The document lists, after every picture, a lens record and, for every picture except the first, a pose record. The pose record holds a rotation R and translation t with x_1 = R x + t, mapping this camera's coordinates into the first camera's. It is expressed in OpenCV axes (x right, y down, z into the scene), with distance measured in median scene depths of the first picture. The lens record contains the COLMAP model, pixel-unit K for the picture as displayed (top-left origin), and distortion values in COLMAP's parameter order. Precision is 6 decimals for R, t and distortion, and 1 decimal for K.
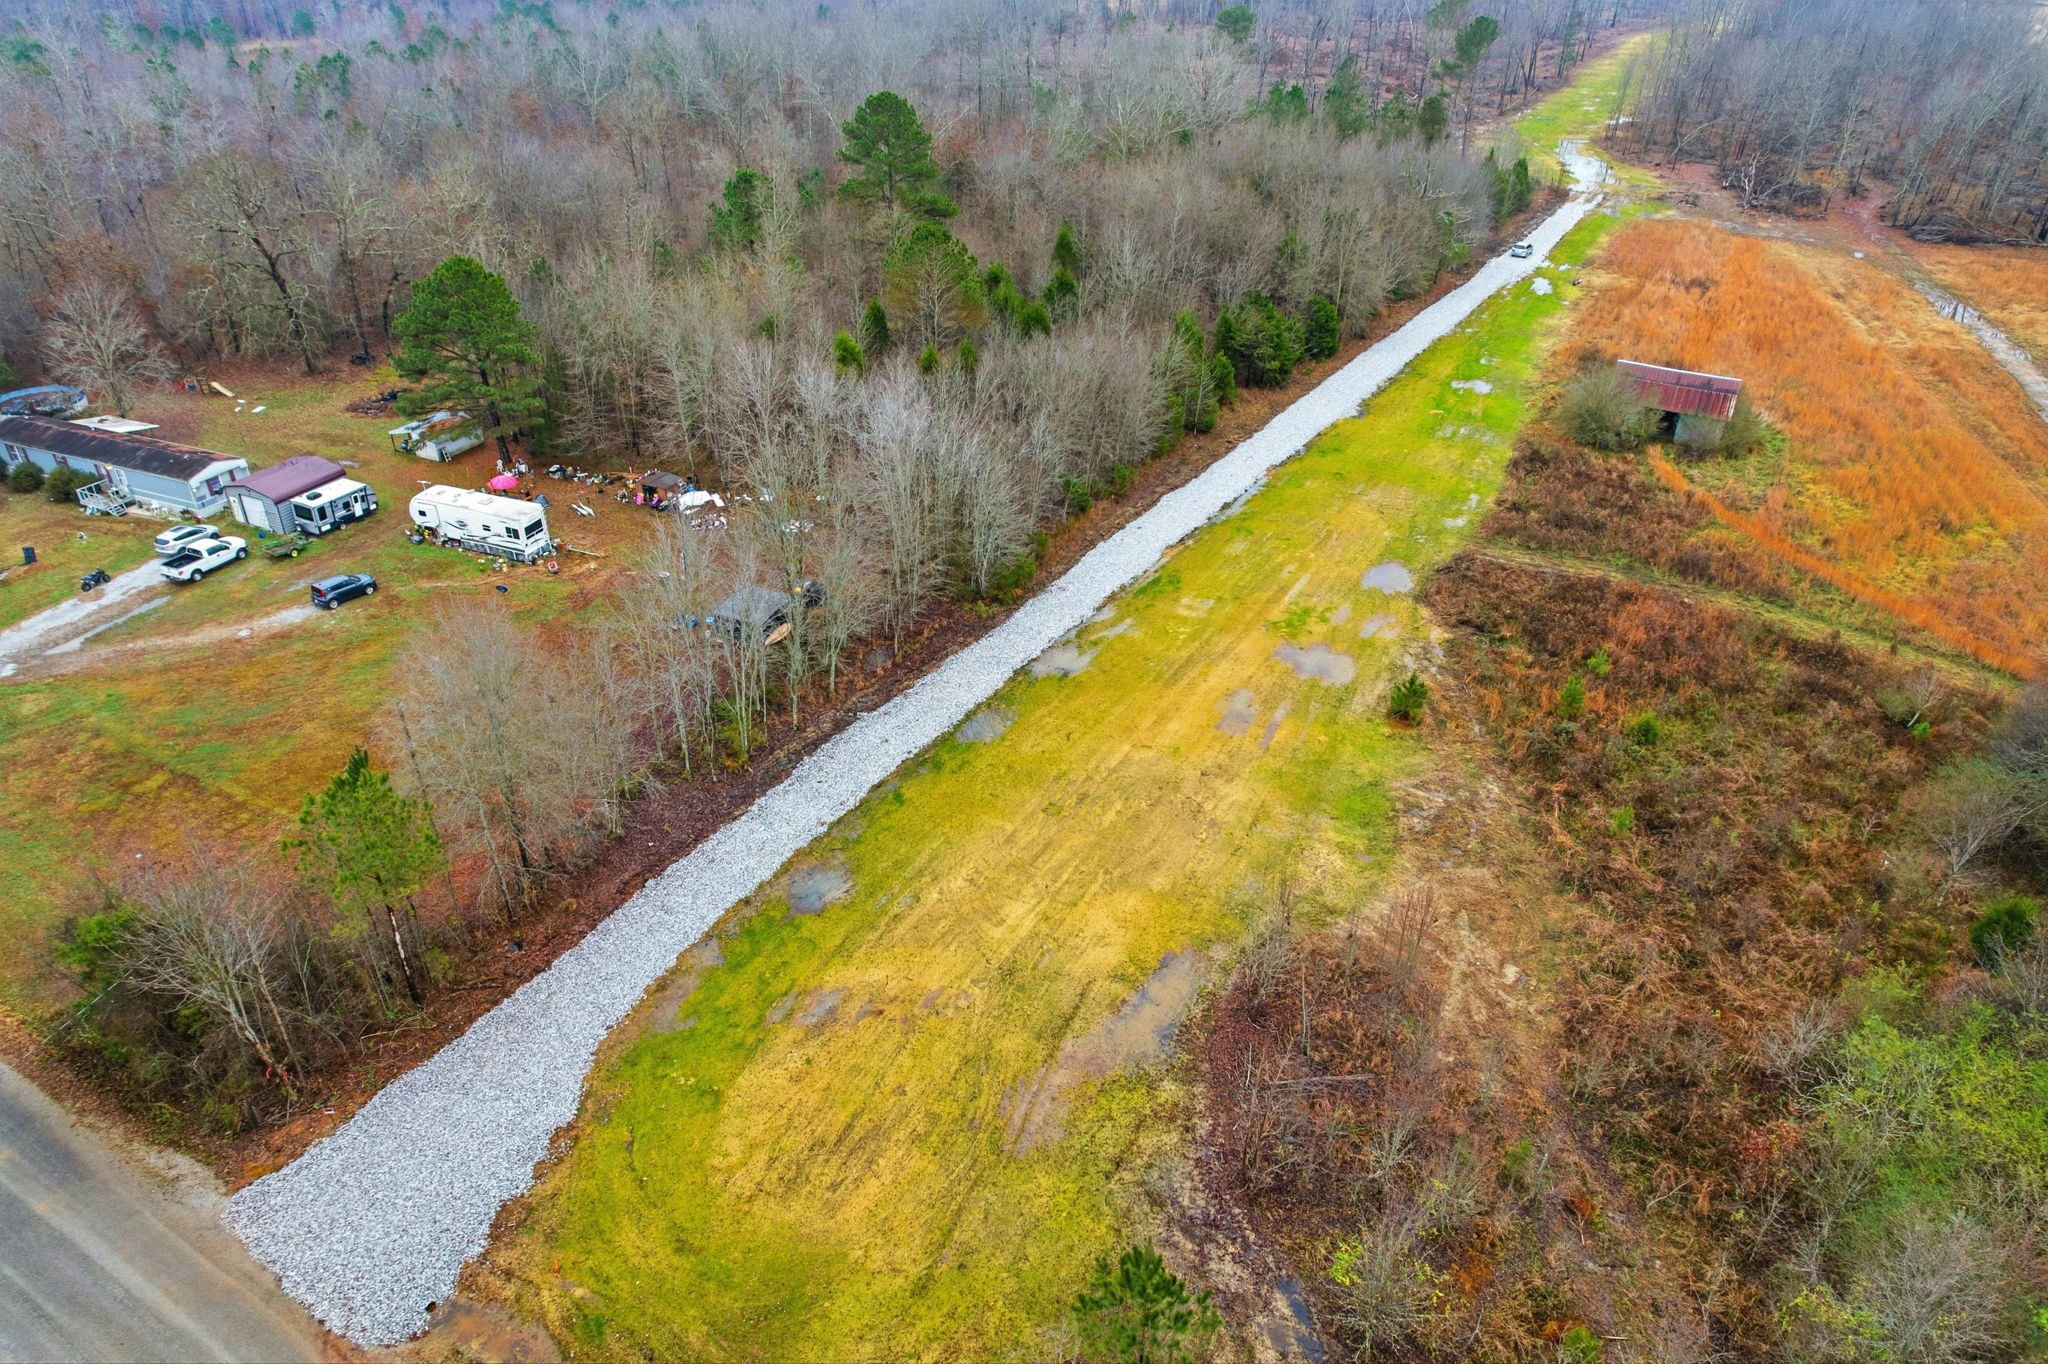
lens RADIAL K [[1319.1, 0, 1024.0], [0, 1319.1, 682.0], [0, 0, 1]] dist [-0.084062, 0.074506]
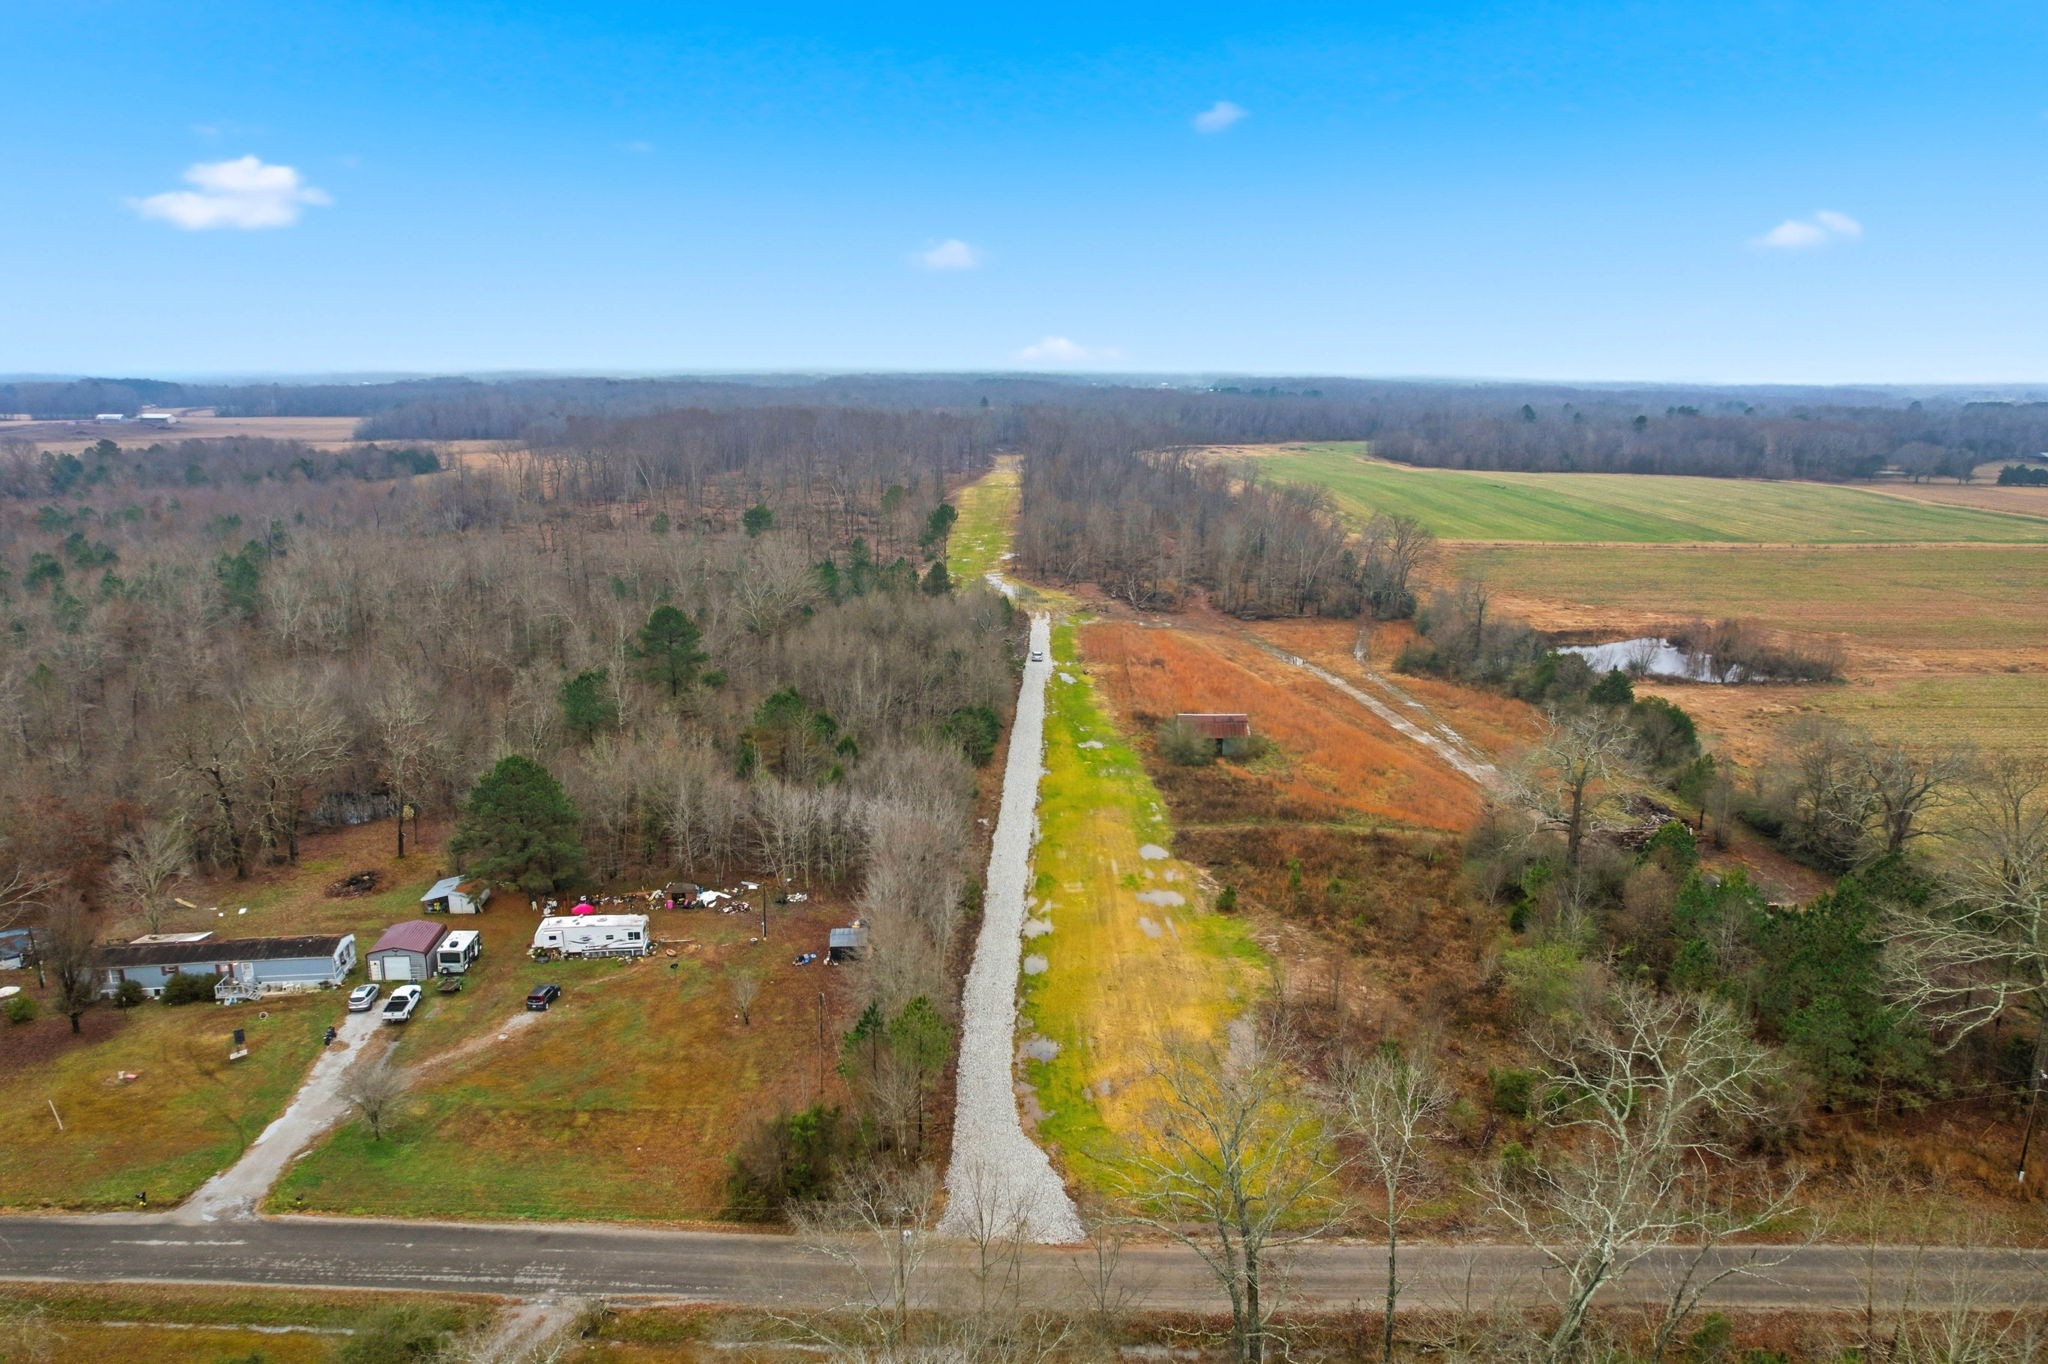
lens RADIAL K [[1319.1, 0, 1024.0], [0, 1319.1, 682.0], [0, 0, 1]] dist [-0.084062, 0.074506]
pose [[0.864917, -0.124375, 0.486260, -0.688786], [0.266402, 0.934840, -0.234741, 0.072542], [-0.425380, 0.332573, 0.841693, -0.452542]]
